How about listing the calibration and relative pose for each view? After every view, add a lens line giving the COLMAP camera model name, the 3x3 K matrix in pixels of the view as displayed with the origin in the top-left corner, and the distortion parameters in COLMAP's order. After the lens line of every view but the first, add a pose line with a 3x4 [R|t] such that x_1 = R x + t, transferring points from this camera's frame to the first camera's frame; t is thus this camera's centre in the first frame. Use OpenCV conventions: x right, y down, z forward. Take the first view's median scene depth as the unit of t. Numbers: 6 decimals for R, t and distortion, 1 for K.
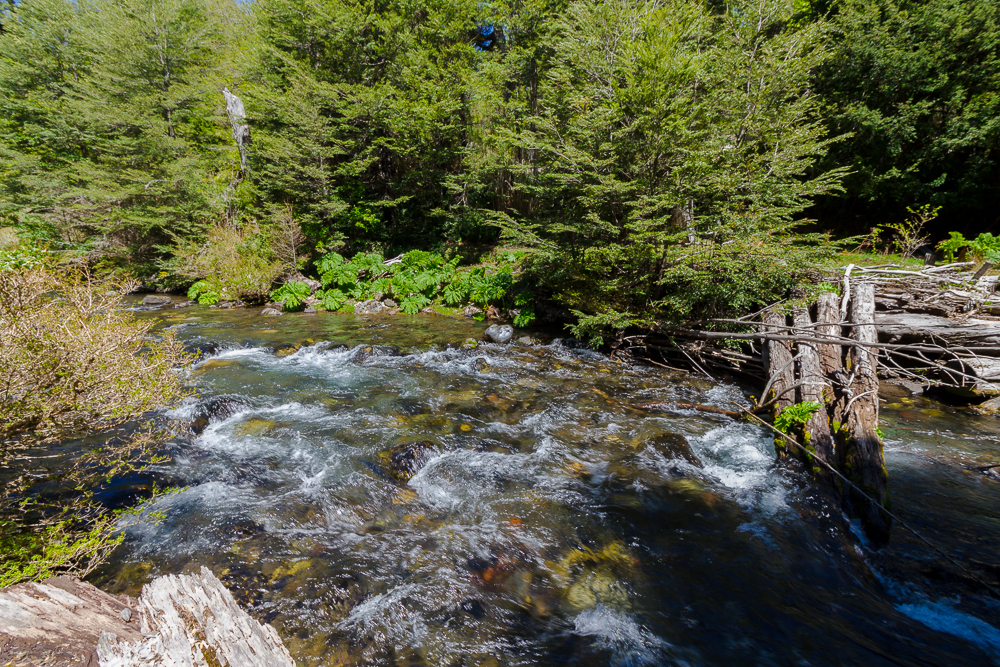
lens RADIAL K [[462.2, 0, 492.9], [0, 462.2, 325.1], [0, 0, 1]] dist [0.011413, -0.002298]
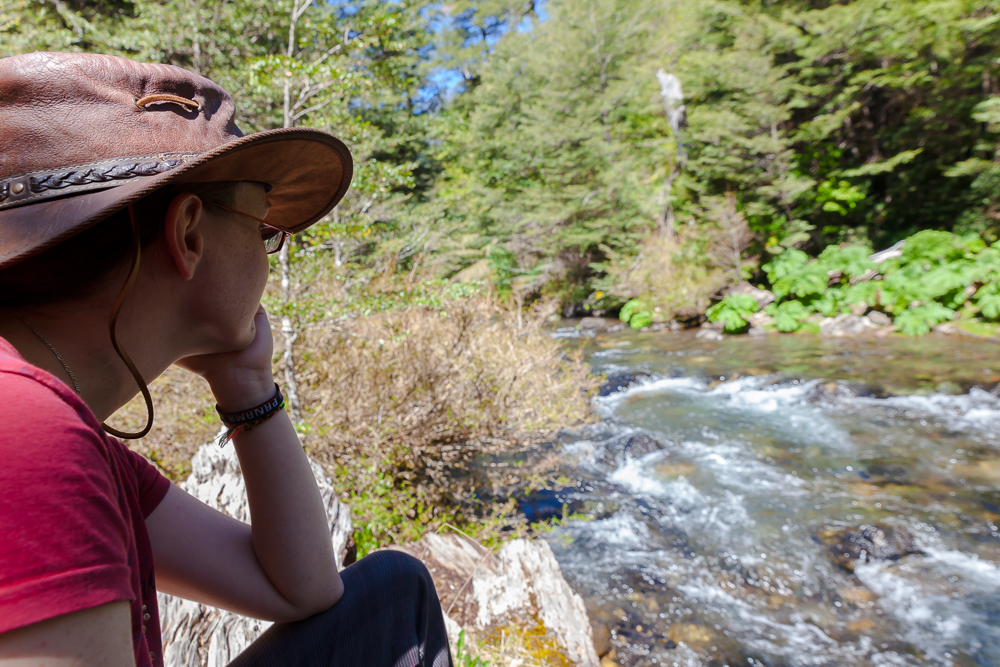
lens RADIAL K [[685.6, 0, 500.6], [0, 685.6, 337.3], [0, 0, 1]] dist [-0.026141, -0.001811]
pose [[0.697506, -0.014000, -0.716442, 0.100665], [-0.008386, 0.999581, -0.027697, 0.010079], [0.716530, 0.025327, 0.697096, -0.054276]]
